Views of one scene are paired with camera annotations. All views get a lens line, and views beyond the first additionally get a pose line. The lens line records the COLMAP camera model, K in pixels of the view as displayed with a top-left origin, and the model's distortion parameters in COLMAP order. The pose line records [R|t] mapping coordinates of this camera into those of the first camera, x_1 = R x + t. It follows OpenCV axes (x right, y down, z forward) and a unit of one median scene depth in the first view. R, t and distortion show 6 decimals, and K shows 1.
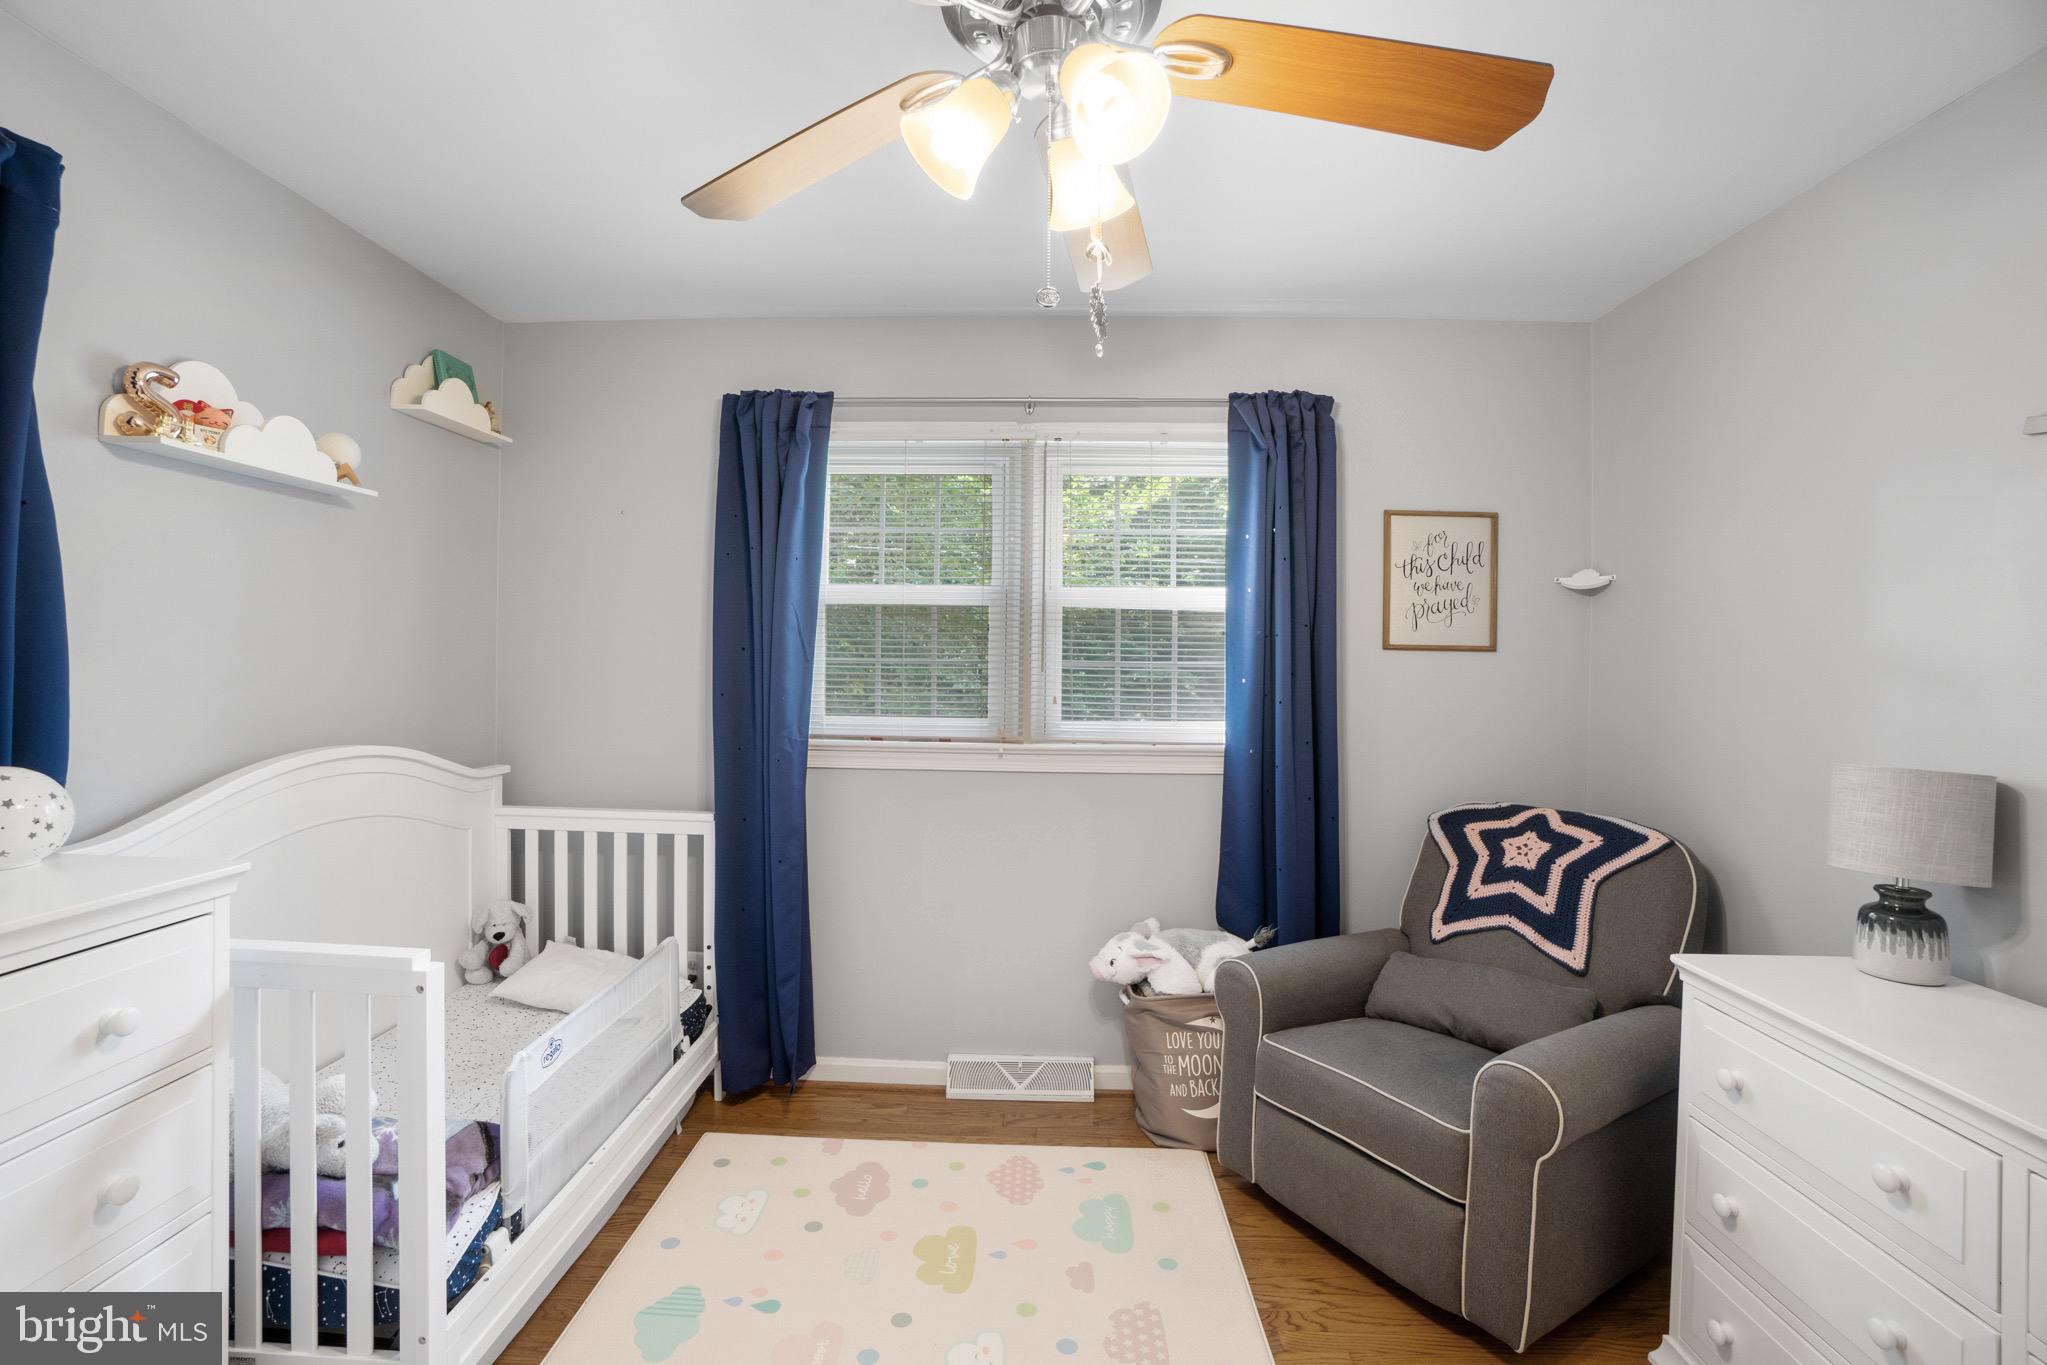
lens RADIAL K [[950.3, 0, 1020.9], [0, 950.3, 661.8], [0, 0, 1]] dist [-0.056614, 0.023067]
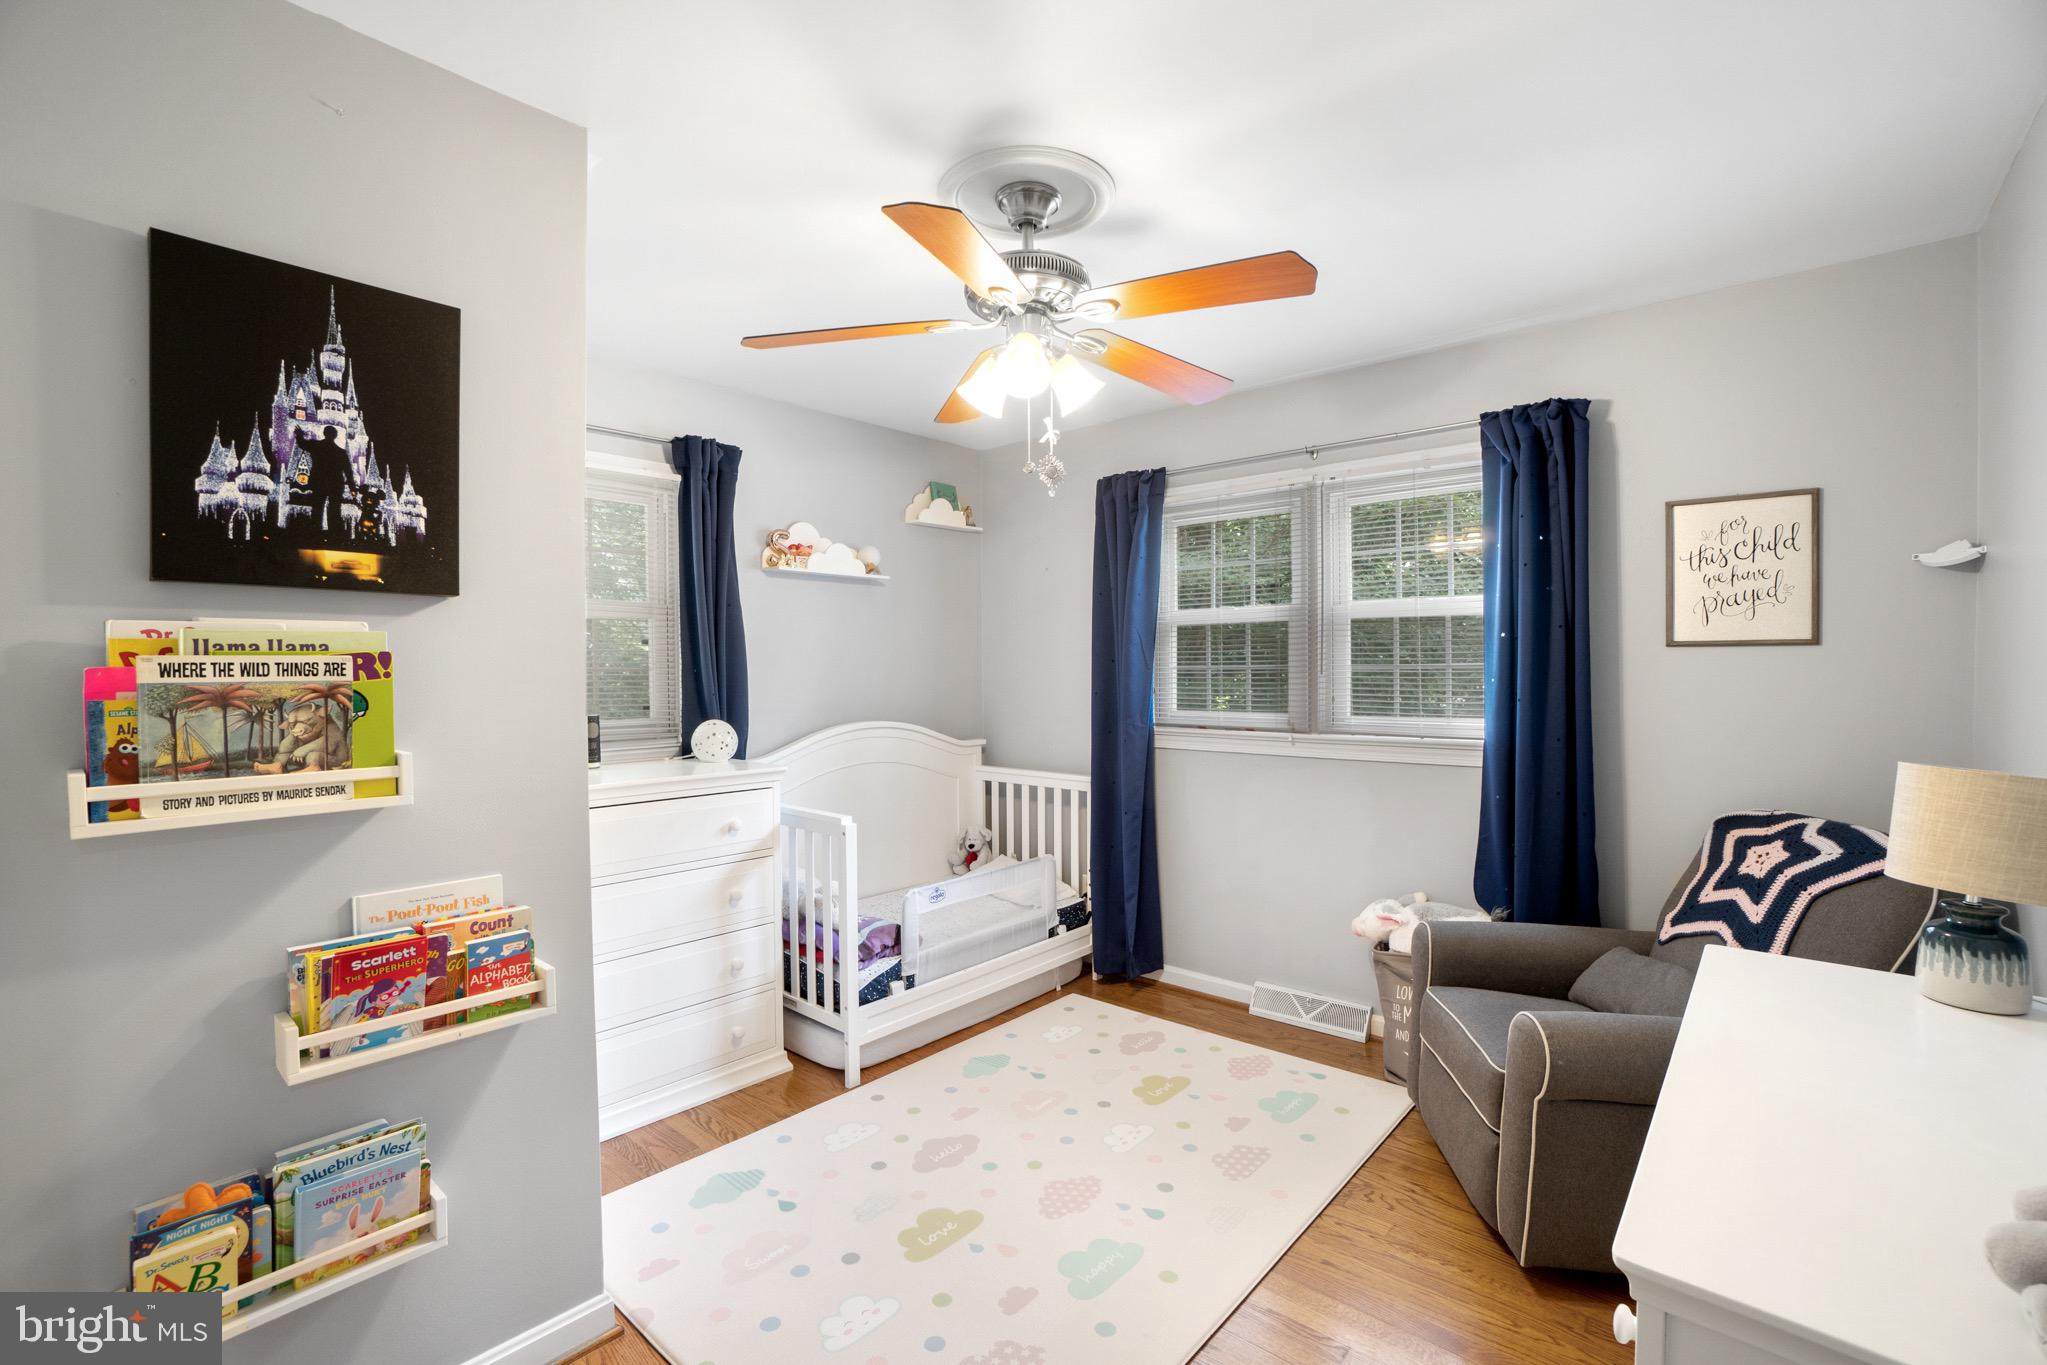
lens RADIAL K [[920.4, 0, 956.6], [0, 920.4, 674.1], [0, 0, 1]] dist [-0.057539, 0.020393]
pose [[0.743553, -0.013100, -0.668549, 0.461806], [0.015677, 0.999875, -0.002155, 0.005786], [0.668493, -0.008878, 0.743665, -0.169469]]
